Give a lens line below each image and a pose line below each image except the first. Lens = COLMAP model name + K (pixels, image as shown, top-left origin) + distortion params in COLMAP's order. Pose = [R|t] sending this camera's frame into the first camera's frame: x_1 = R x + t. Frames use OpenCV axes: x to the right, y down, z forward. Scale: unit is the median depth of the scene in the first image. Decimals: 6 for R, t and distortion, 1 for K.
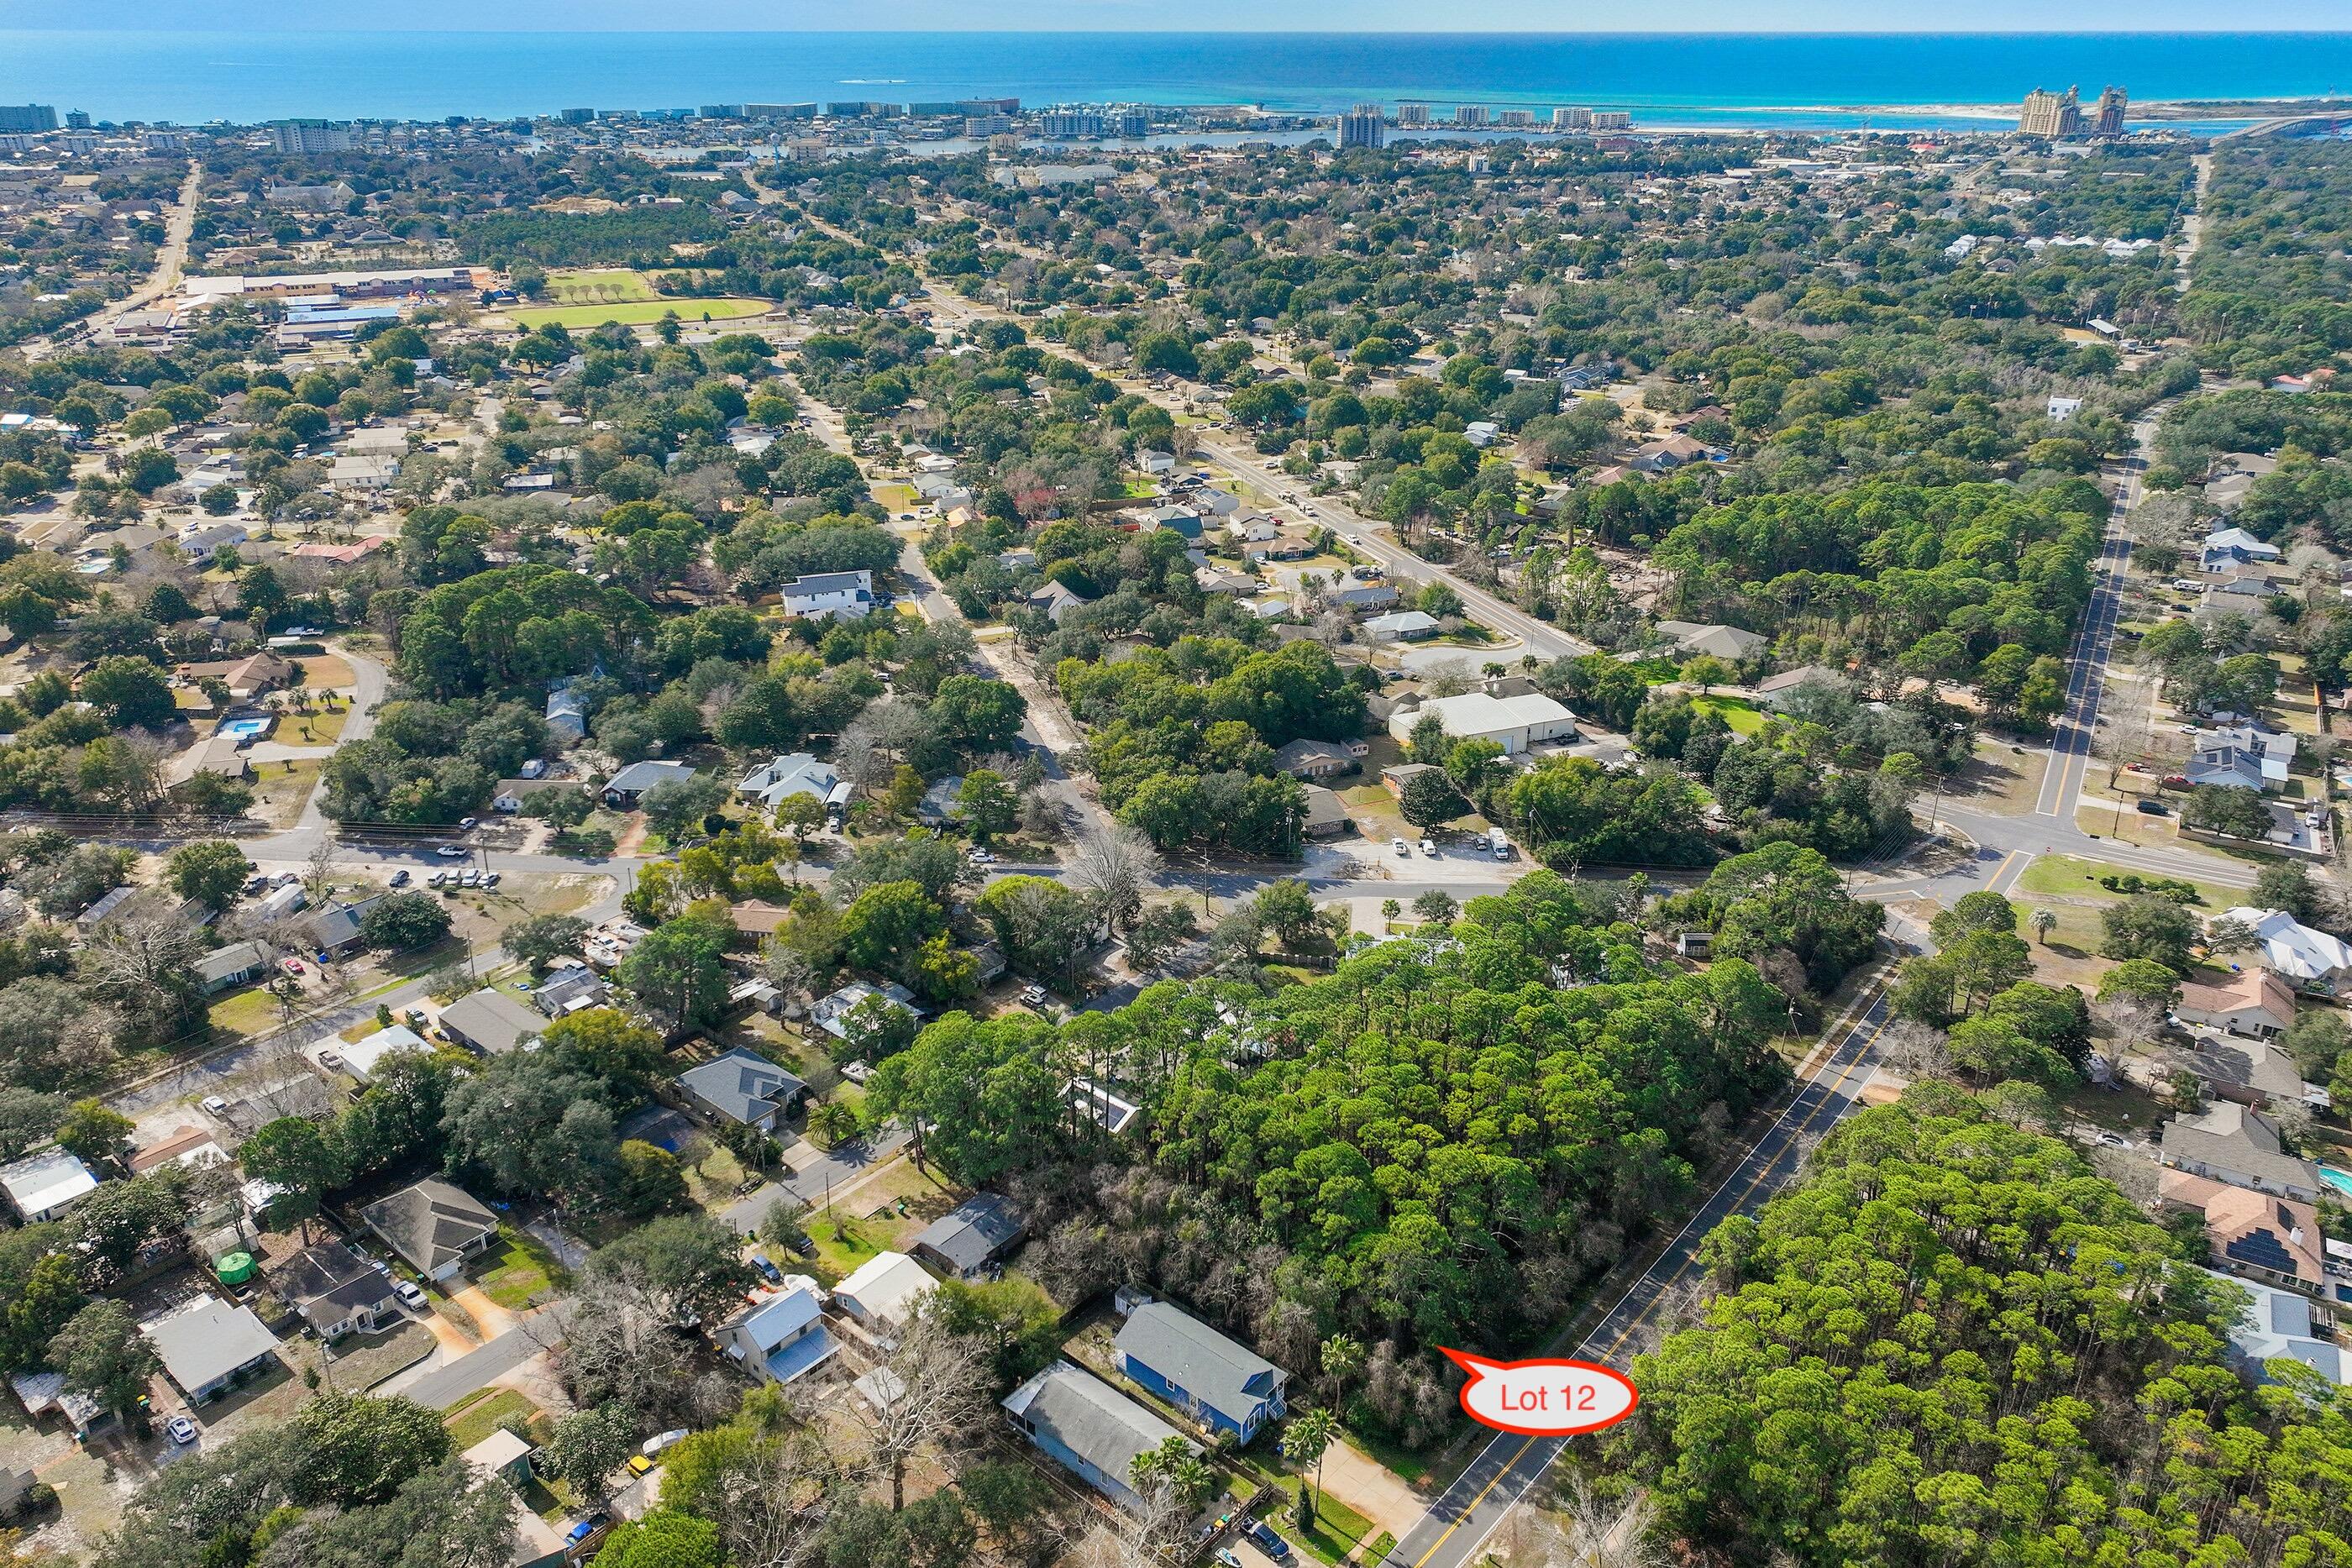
lens RADIAL K [[1740.0, 0, 1175.5], [0, 1740.0, 775.1], [0, 0, 1]] dist [0.004820, 0.009701]
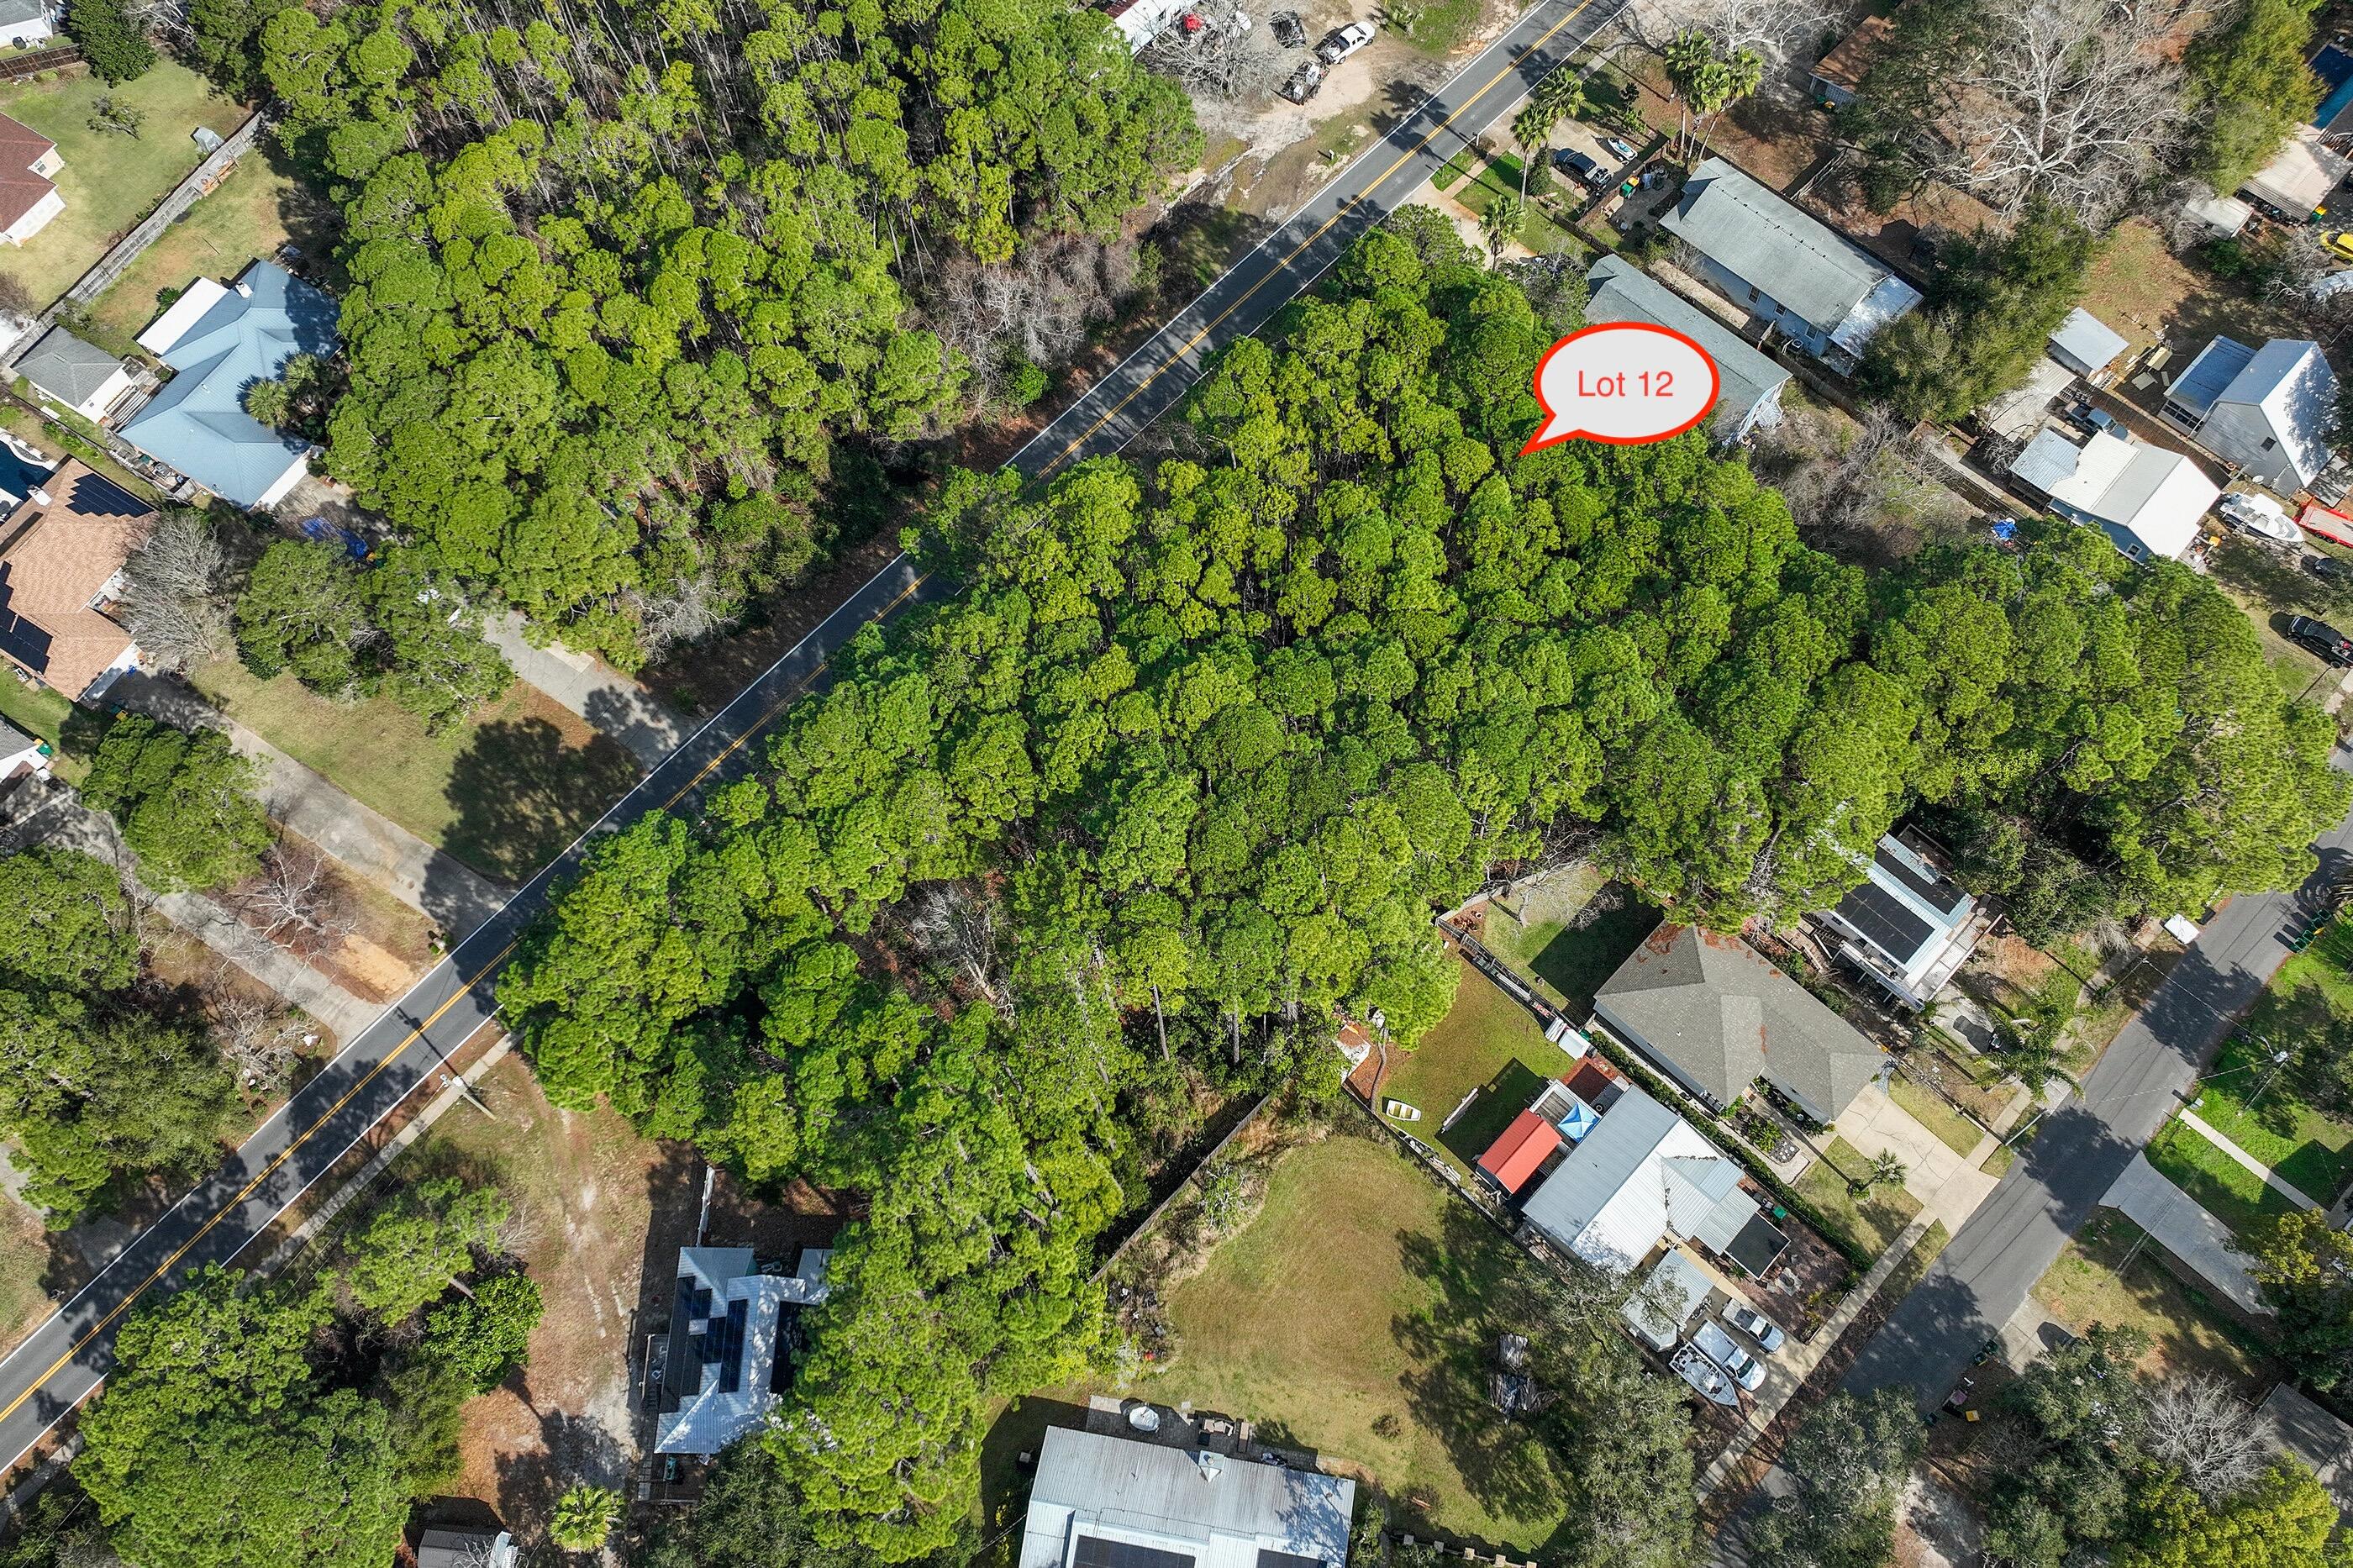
lens RADIAL K [[2068.4, 0, 1182.7], [0, 2068.4, 782.4], [0, 0, 1]] dist [0.004631, 0.009406]
pose [[-0.998162, -0.037372, 0.047705, 0.073531], [0.046111, 0.042405, 0.998036, -0.235359], [-0.039321, 0.998401, -0.040604, 0.519941]]
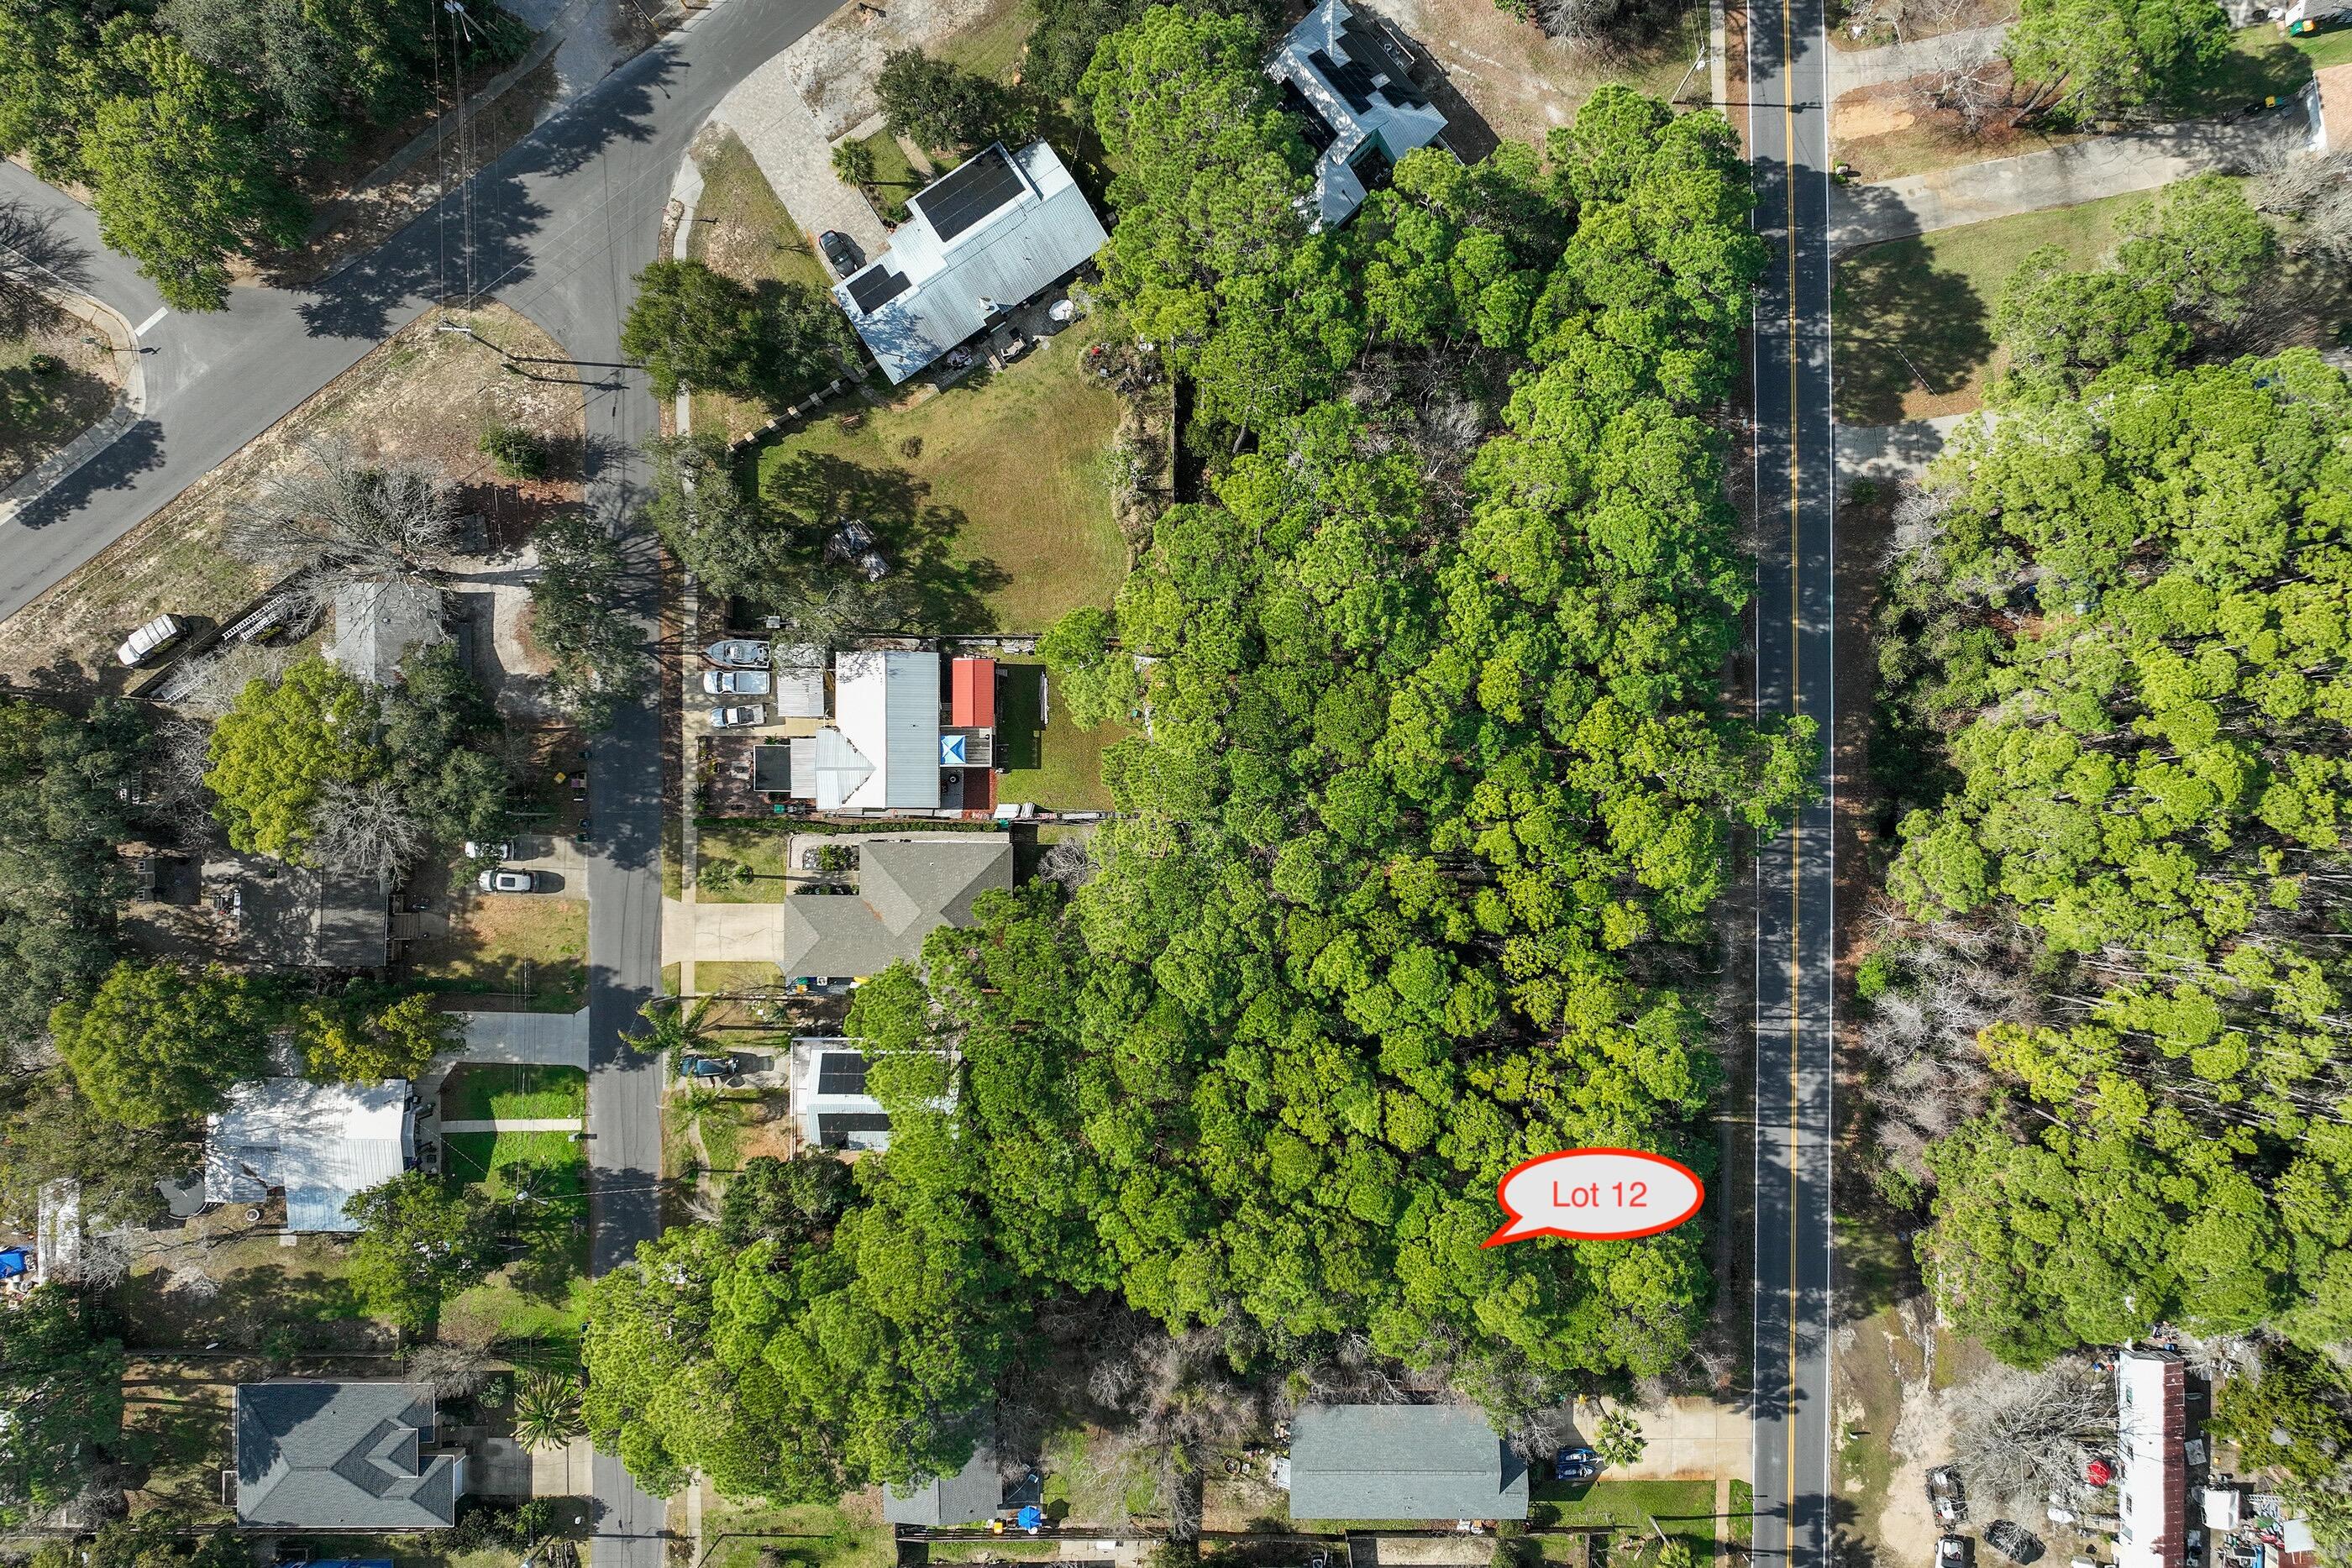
lens RADIAL K [[1760.2, 0, 1296.4], [0, 1760.2, 857.5], [0, 0, 1]] dist [0.003775, 0.006212]
pose [[0.762497, -0.646983, -0.003228, 0.060385], [0.244402, 0.283412, 0.927332, -0.176957], [-0.599054, -0.707877, 0.374226, 0.393130]]
